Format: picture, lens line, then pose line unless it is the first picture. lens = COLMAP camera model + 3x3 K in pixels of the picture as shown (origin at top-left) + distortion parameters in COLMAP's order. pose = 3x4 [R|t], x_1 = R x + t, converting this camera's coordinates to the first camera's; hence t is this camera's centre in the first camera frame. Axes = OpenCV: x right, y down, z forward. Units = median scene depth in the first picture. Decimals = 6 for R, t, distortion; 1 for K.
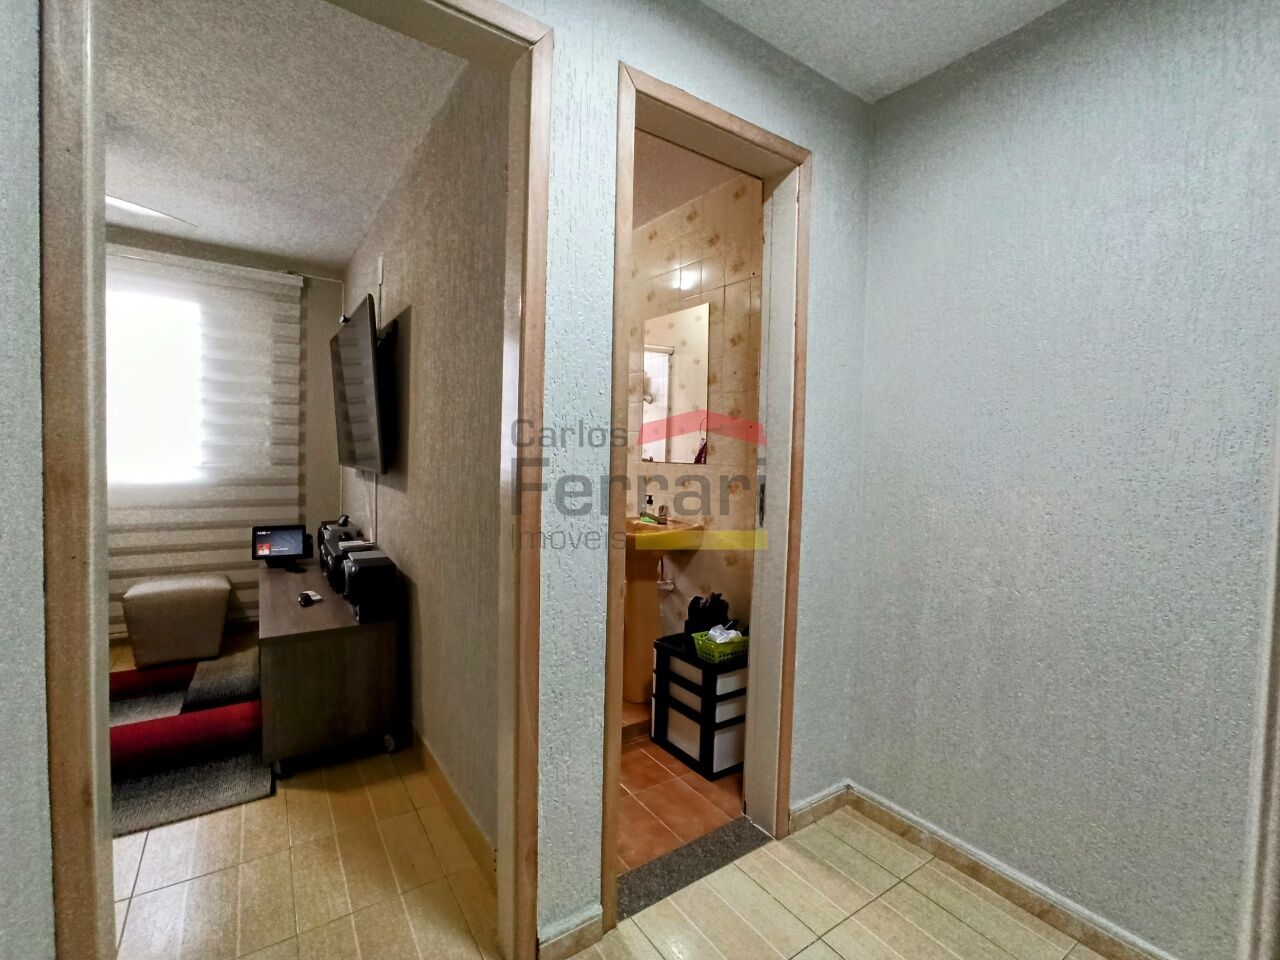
lens RADIAL K [[574.2, 0, 636.0], [0, 574.2, 476.9], [0, 0, 1]] dist [-0.032425, 0.013950]
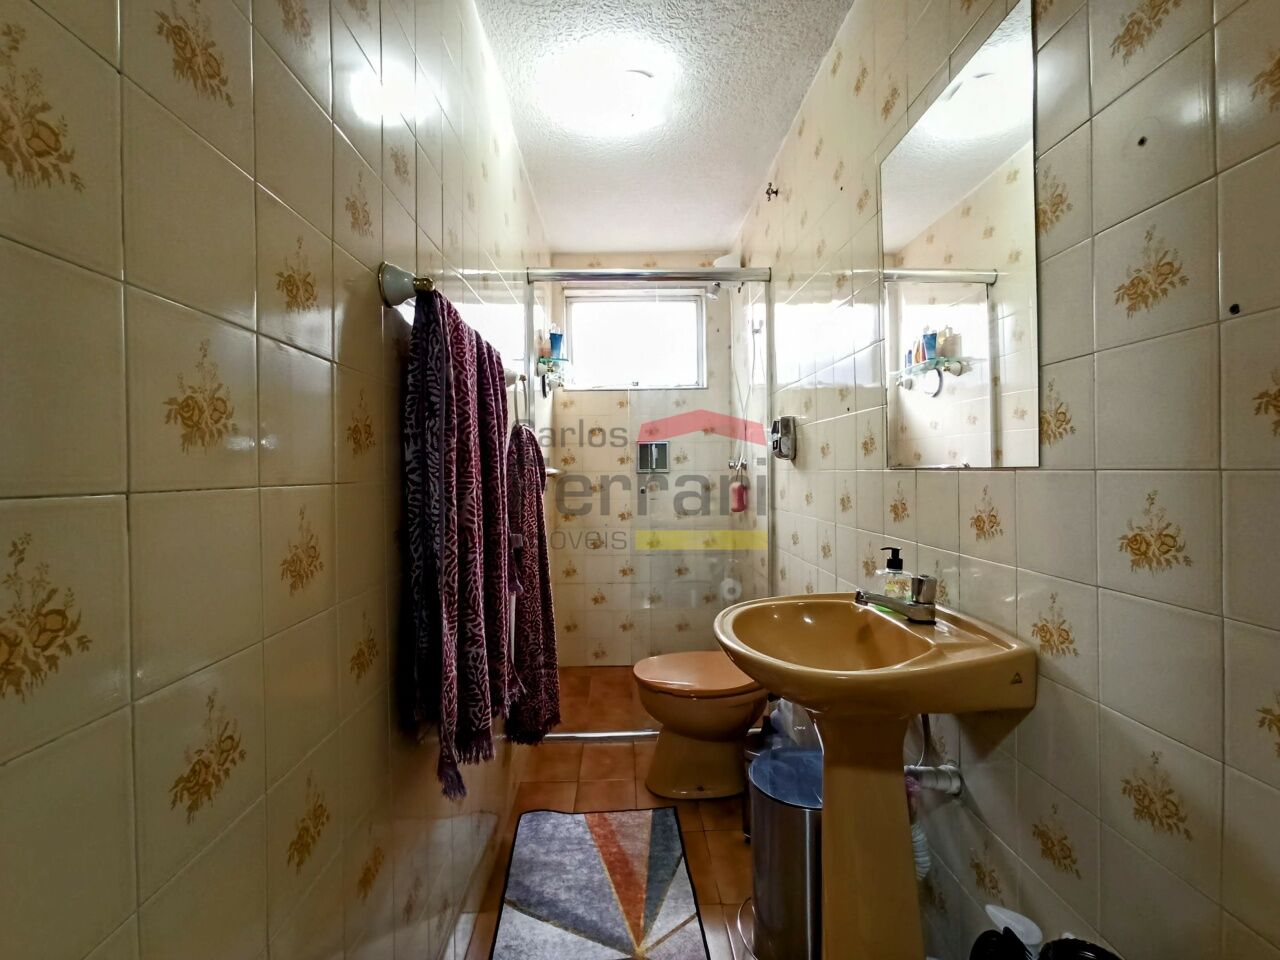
lens RADIAL K [[574.2, 0, 640.7], [0, 574.2, 475.5], [0, 0, 1]] dist [-0.032425, 0.013950]
pose [[0.847884, -0.032843, -0.529163, 0.090276], [0.014105, 0.999124, -0.039410, -0.007575], [0.529994, 0.025951, 0.847604, 0.542763]]
